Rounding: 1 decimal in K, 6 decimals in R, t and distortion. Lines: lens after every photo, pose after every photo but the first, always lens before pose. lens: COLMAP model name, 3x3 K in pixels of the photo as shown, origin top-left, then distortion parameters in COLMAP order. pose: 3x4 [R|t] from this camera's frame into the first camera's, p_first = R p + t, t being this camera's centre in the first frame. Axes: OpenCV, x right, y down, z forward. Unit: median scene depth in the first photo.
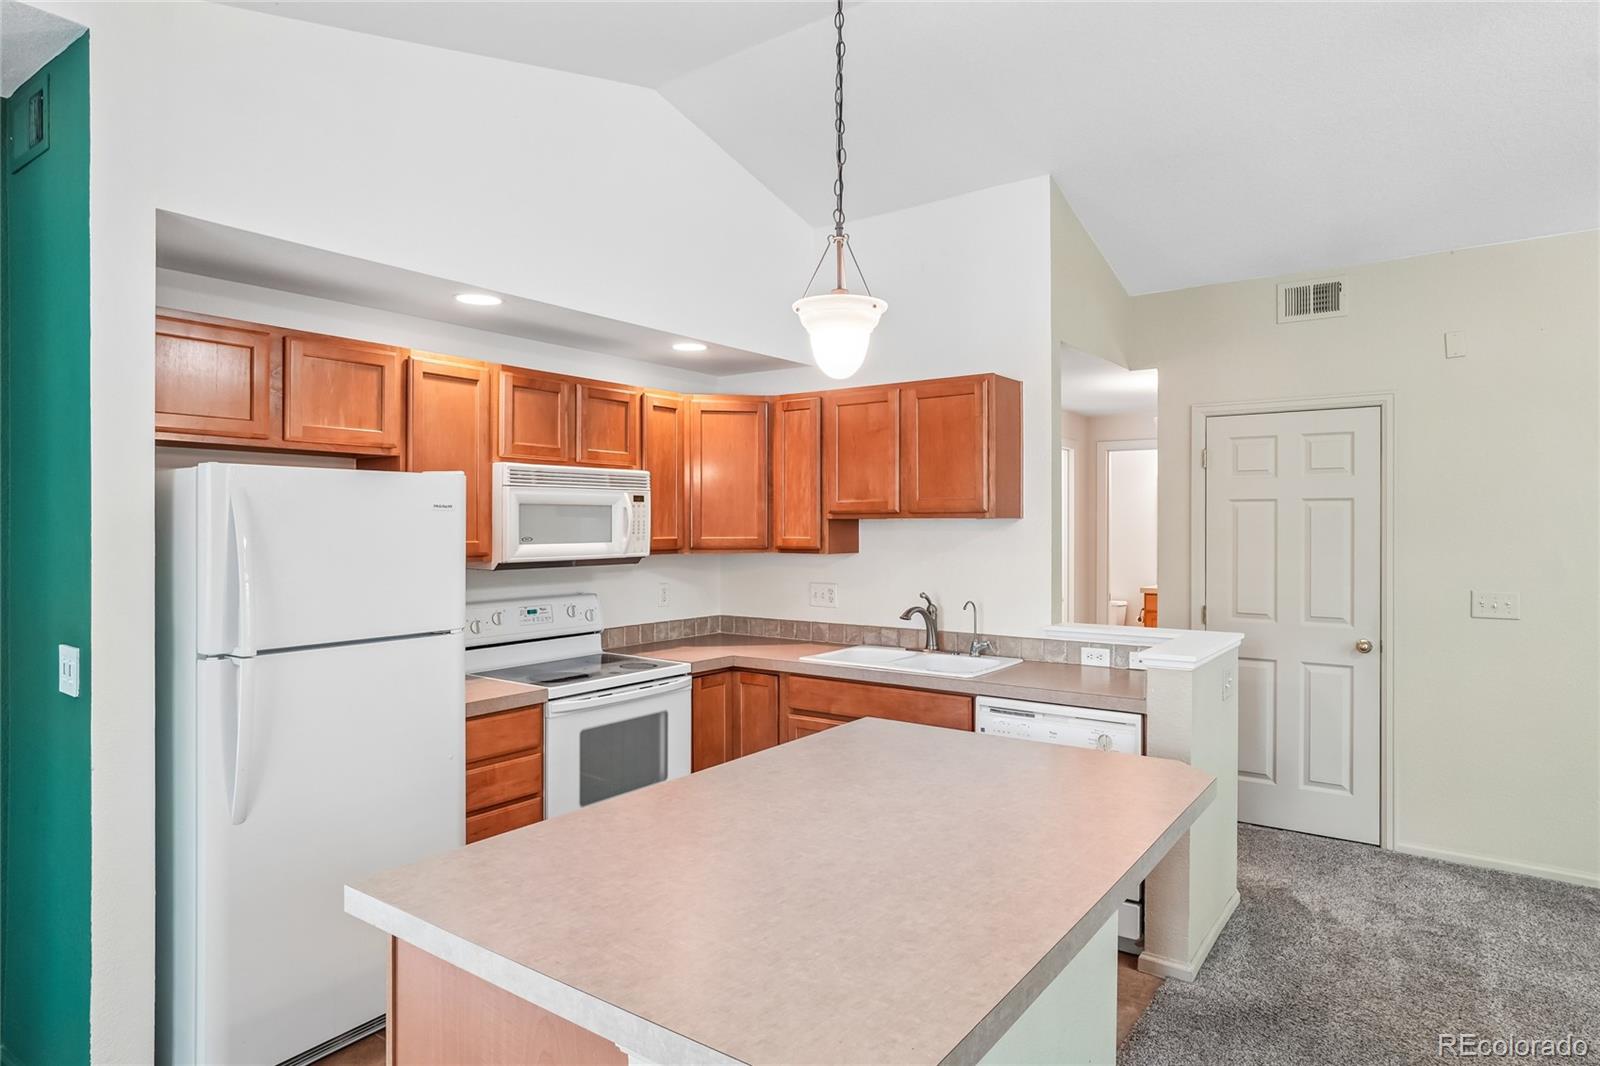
lens RADIAL K [[920.7, 0, 800.0], [0, 920.7, 533.0], [0, 0, 1]] dist [-0.022107, 0.018541]
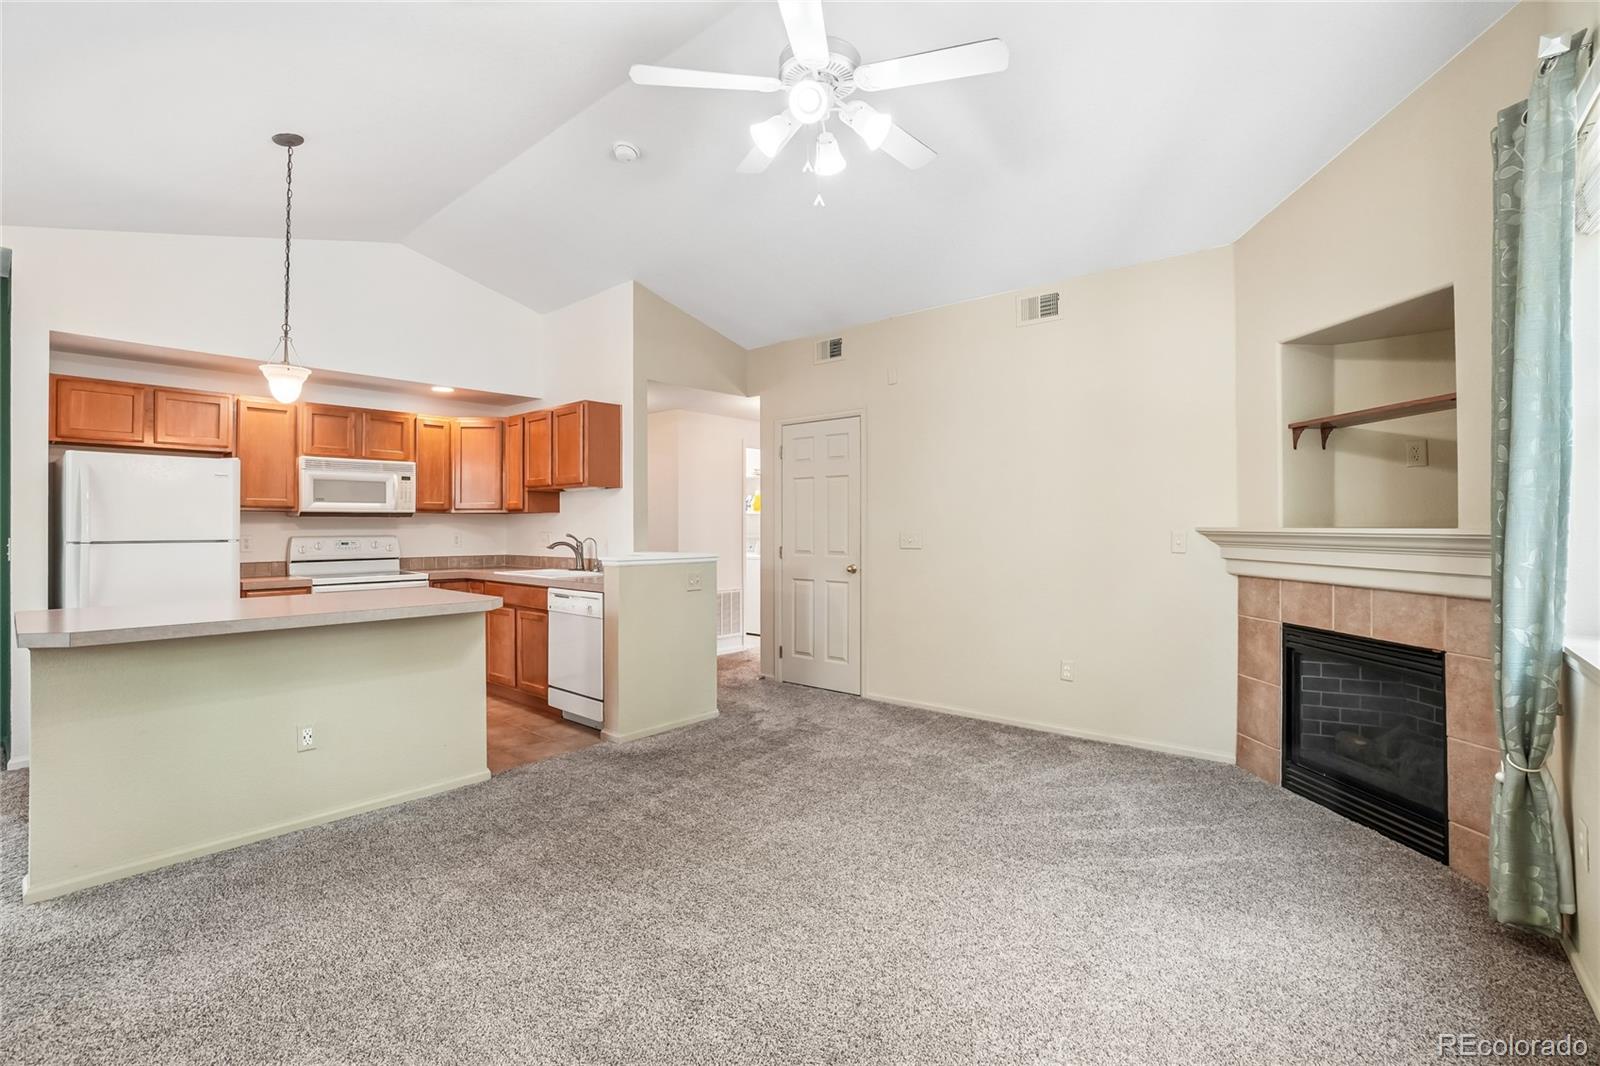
lens RADIAL K [[720.3, 0, 794.2], [0, 720.3, 526.1], [0, 0, 1]] dist [-0.067682, 0.027706]
pose [[0.996482, -0.002661, -0.083764, 0.695304], [0.001810, 0.999946, -0.010231, 0.070361], [0.083787, 0.010043, 0.996433, -0.266762]]
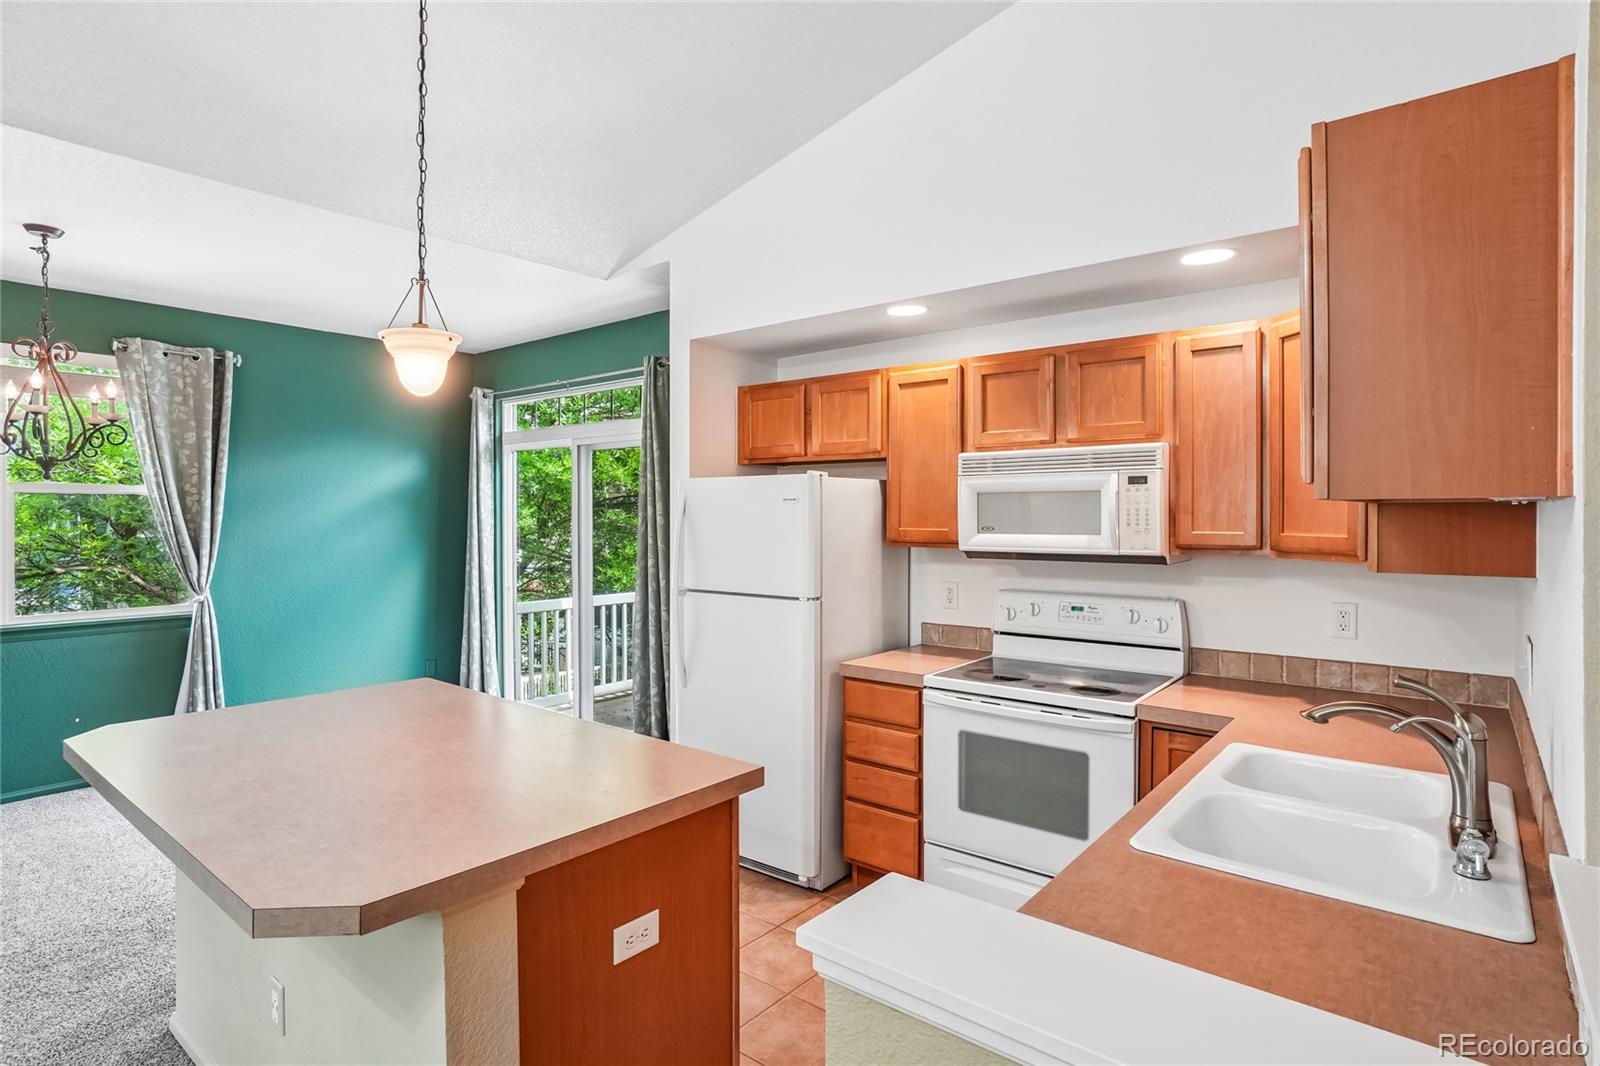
lens RADIAL K [[828.6, 0, 797.4], [0, 828.6, 516.3], [0, 0, 1]] dist [-0.019814, 0.000495]
pose [[-0.054747, 0.005431, -0.998486, 0.568059], [-0.007474, 0.999955, 0.005849, -0.009322], [0.998472, 0.007783, -0.054704, 0.797115]]
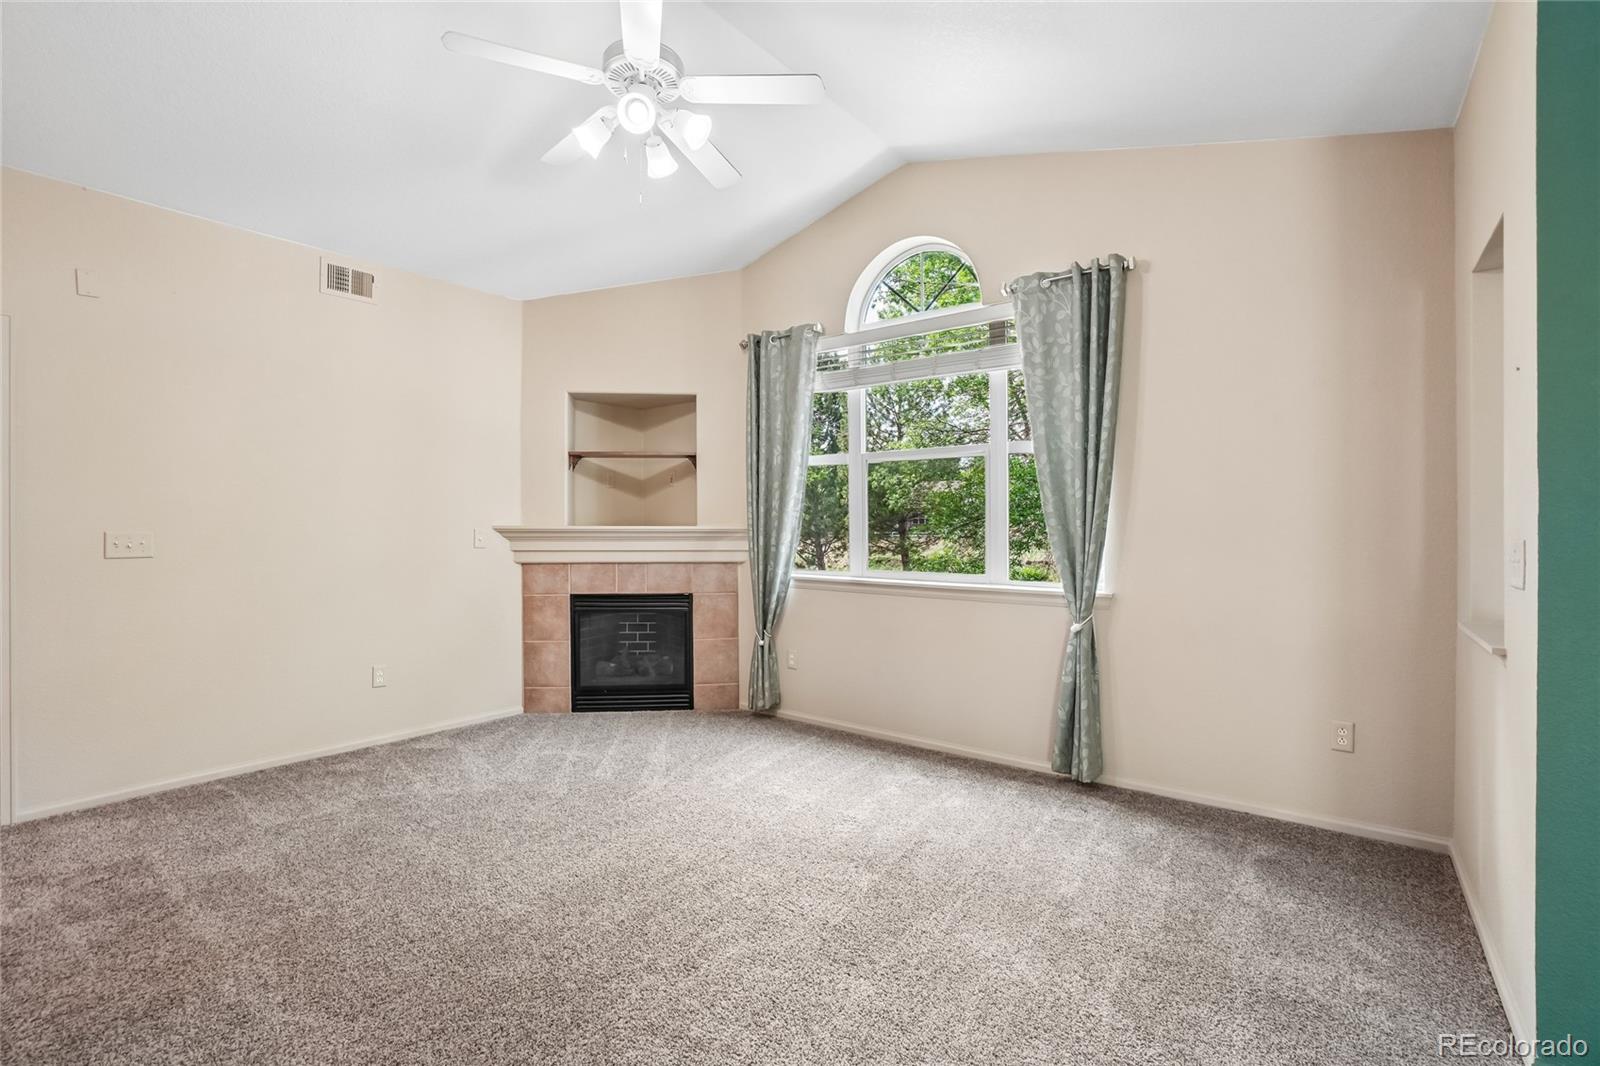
lens RADIAL K [[720.3, 0, 794.2], [0, 720.3, 526.1], [0, 0, 1]] dist [-0.067682, 0.027706]
pose [[0.048575, -0.004008, 0.998811, 0.007799], [0.009796, 0.999946, 0.003536, 0.064171], [-0.998771, 0.009612, 0.048612, 0.210785]]
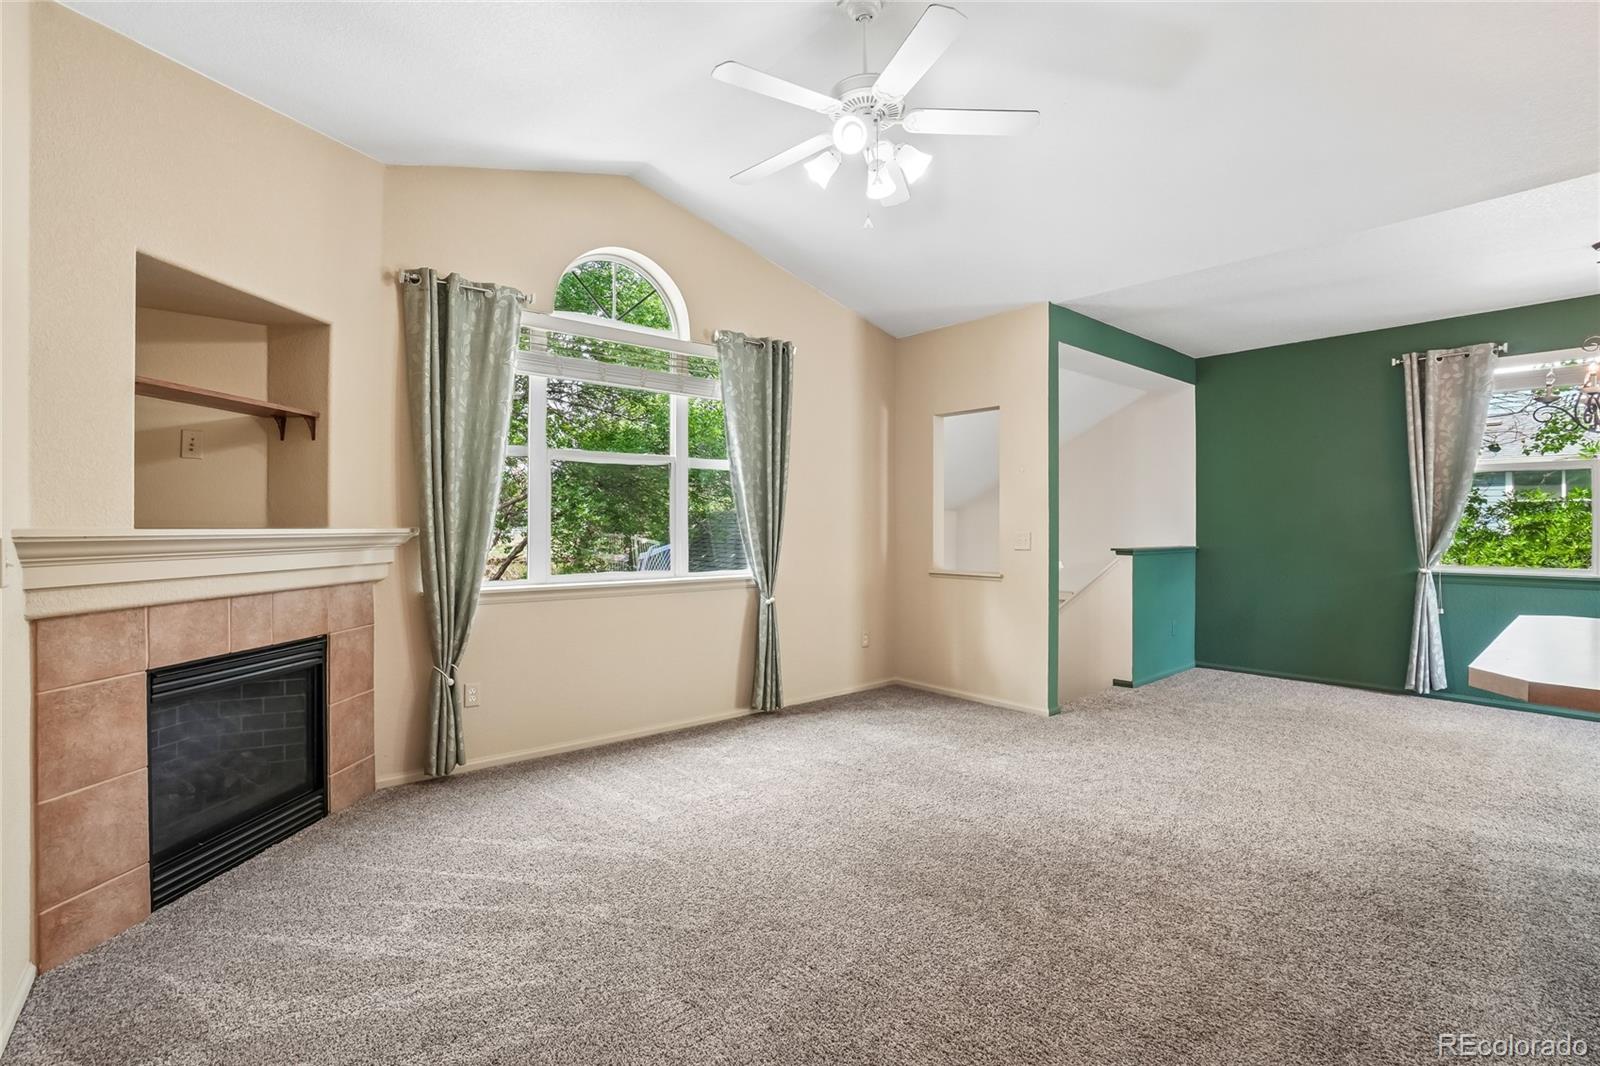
lens RADIAL K [[720.3, 0, 794.2], [0, 720.3, 526.1], [0, 0, 1]] dist [-0.067682, 0.027706]
pose [[-0.968345, -0.000163, 0.249616, 0.558007], [0.002245, 0.999954, 0.009362, 0.057753], [-0.249606, 0.009626, -0.968300, 1.087860]]
